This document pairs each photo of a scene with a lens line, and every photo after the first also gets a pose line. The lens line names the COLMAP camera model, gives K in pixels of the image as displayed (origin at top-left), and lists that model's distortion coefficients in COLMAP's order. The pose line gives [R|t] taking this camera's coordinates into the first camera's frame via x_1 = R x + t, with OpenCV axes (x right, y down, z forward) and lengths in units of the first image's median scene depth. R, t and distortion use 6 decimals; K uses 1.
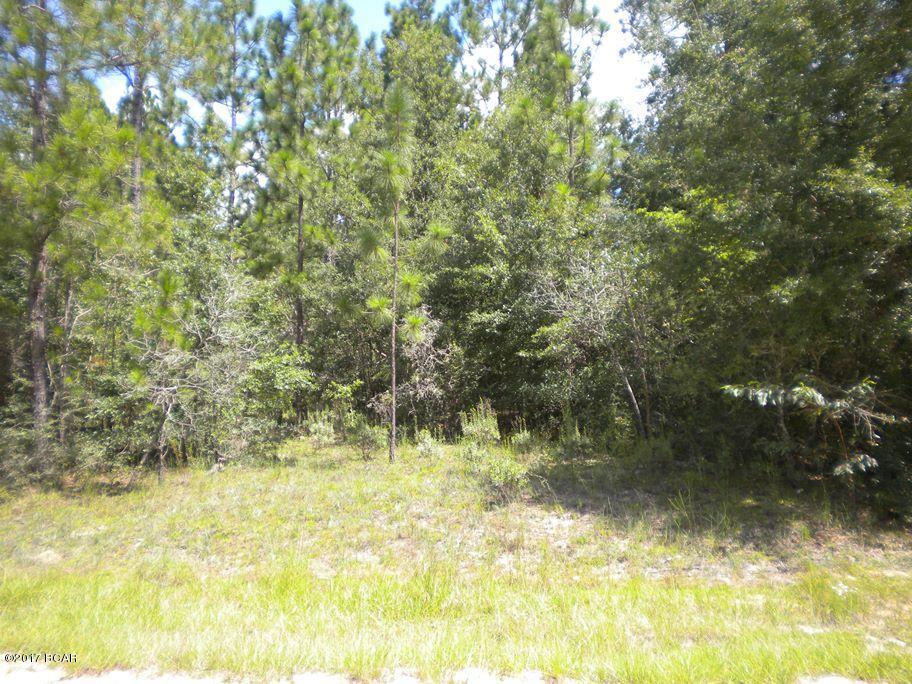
lens RADIAL K [[987.4, 0, 453.4], [0, 987.4, 343.7], [0, 0, 1]] dist [0.017458, 0.140504]
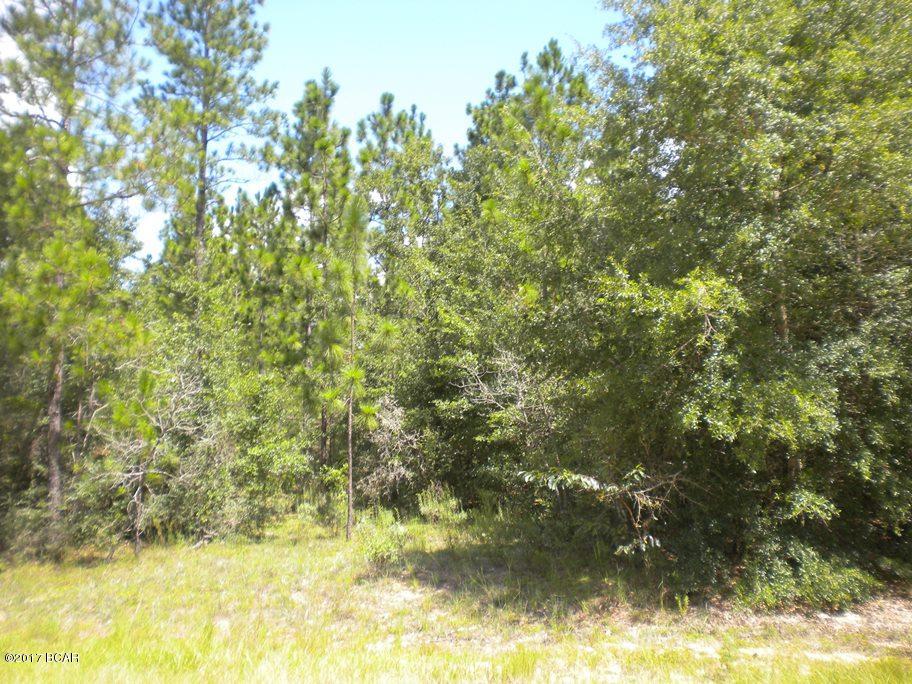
lens RADIAL K [[987.4, 0, 453.4], [0, 987.4, 343.7], [0, 0, 1]] dist [0.017458, 0.140504]
pose [[0.984160, -0.027707, -0.175102, 0.235597], [0.014179, 0.996849, -0.078041, -0.009249], [0.176712, 0.074322, 0.981452, -0.063598]]
